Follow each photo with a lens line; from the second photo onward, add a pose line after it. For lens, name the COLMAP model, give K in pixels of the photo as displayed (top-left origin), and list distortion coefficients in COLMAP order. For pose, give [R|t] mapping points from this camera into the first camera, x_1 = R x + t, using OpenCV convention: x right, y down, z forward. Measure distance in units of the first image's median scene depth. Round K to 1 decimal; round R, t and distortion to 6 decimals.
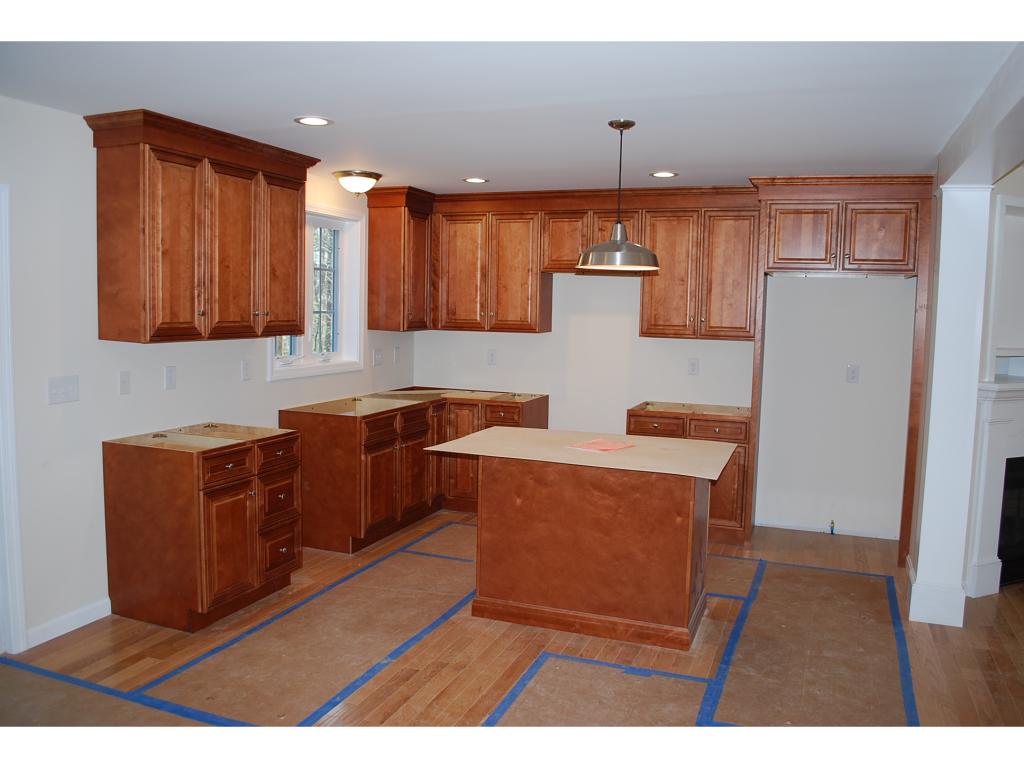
lens RADIAL K [[807.9, 0, 519.5], [0, 807.9, 380.5], [0, 0, 1]] dist [-0.081706, 0.006771]
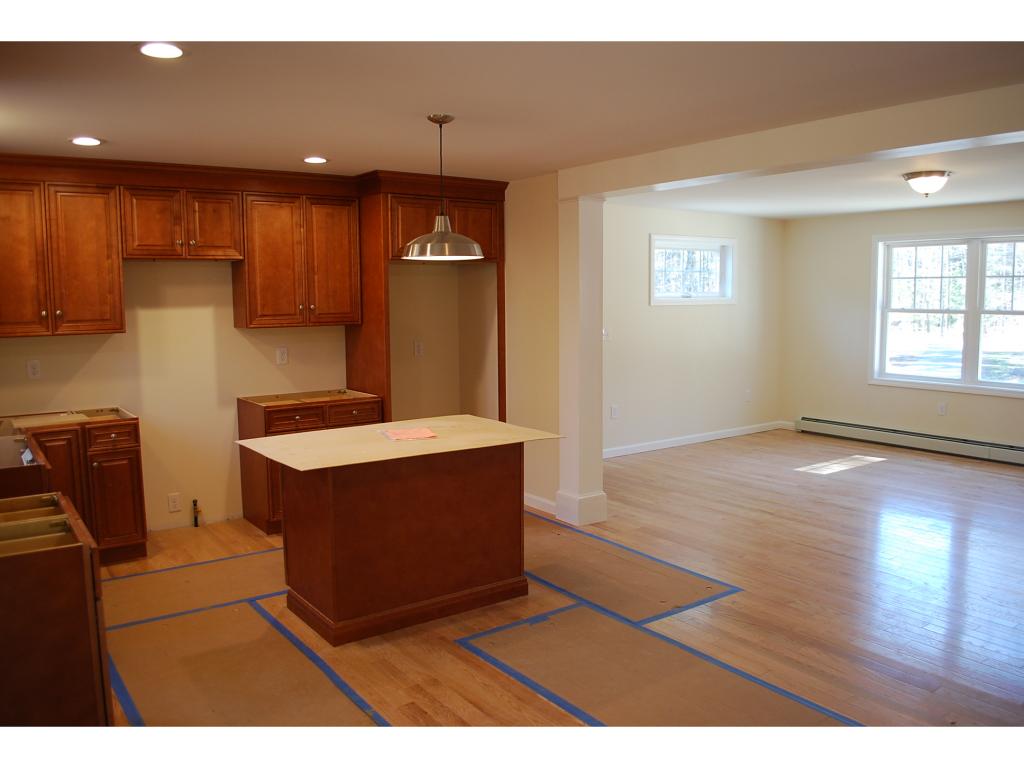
lens RADIAL K [[807.9, 0, 519.6], [0, 807.9, 392.9], [0, 0, 1]] dist [-0.081706, 0.006771]
pose [[0.549091, -0.127512, 0.825978, -0.801114], [0.091777, 0.991515, 0.092055, -0.063865], [-0.830708, 0.025259, 0.556135, 0.398444]]
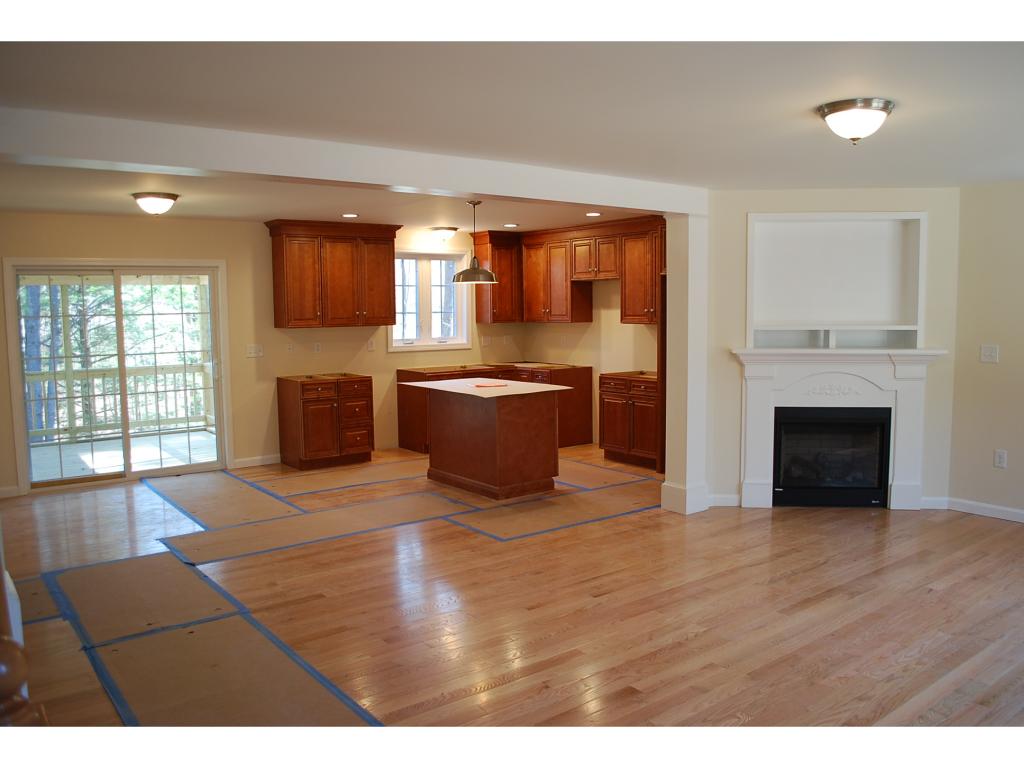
lens RADIAL K [[807.9, 0, 534.0], [0, 807.9, 385.4], [0, 0, 1]] dist [-0.081706, 0.006771]
pose [[0.854441, 0.020569, -0.519141, 1.340084], [-0.017845, 0.999788, 0.010242, 0.076876], [0.519242, 0.000513, 0.854627, -0.527734]]
